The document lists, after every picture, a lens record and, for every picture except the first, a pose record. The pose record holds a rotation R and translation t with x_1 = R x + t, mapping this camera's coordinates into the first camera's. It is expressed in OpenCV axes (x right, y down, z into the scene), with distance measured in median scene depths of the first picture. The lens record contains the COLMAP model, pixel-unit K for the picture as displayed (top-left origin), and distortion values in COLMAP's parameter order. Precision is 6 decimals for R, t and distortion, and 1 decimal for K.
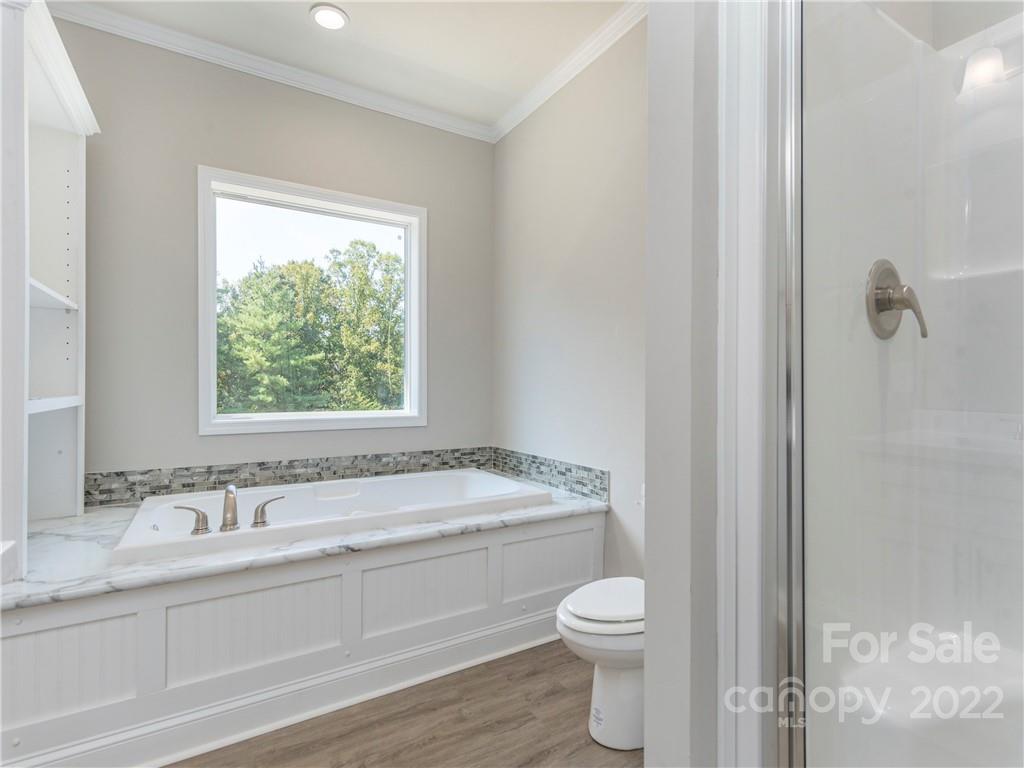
lens RADIAL K [[504.4, 0, 517.2], [0, 504.4, 384.6], [0, 0, 1]] dist [0.001306, 0.004627]
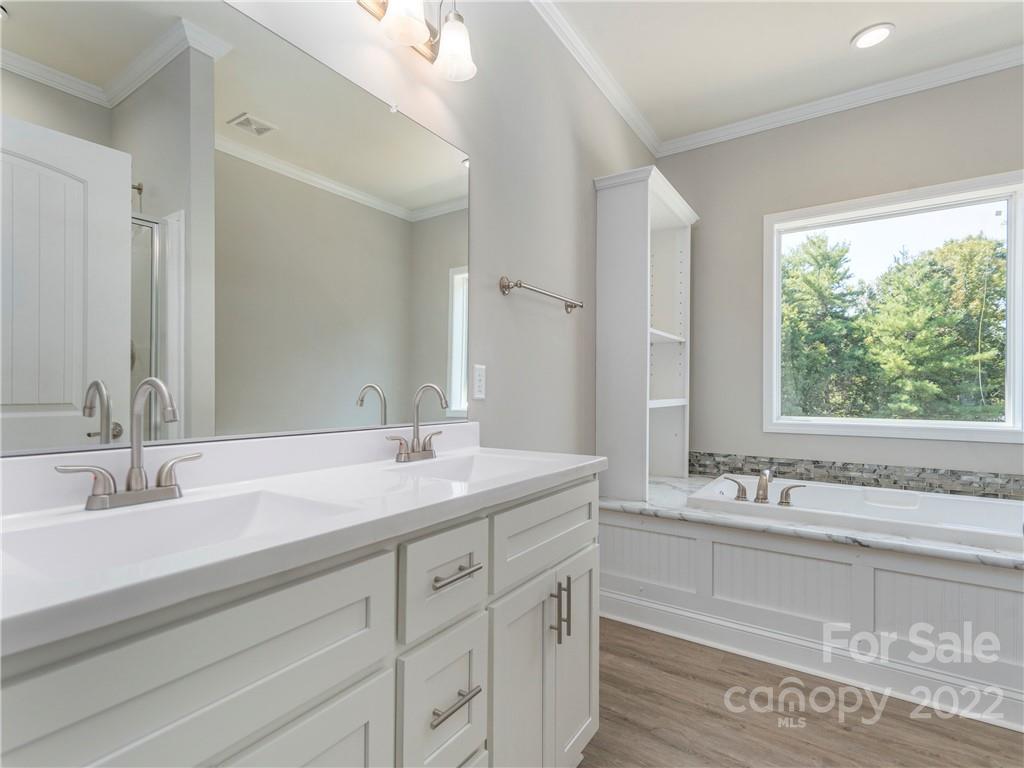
lens RADIAL K [[504.4, 0, 506.2], [0, 504.4, 387.6], [0, 0, 1]] dist [0.001306, 0.004627]
pose [[0.420265, -0.006170, -0.907380, 0.248297], [-0.000795, 0.999974, -0.007168, 0.000170], [0.907401, 0.003733, 0.420249, -0.107109]]
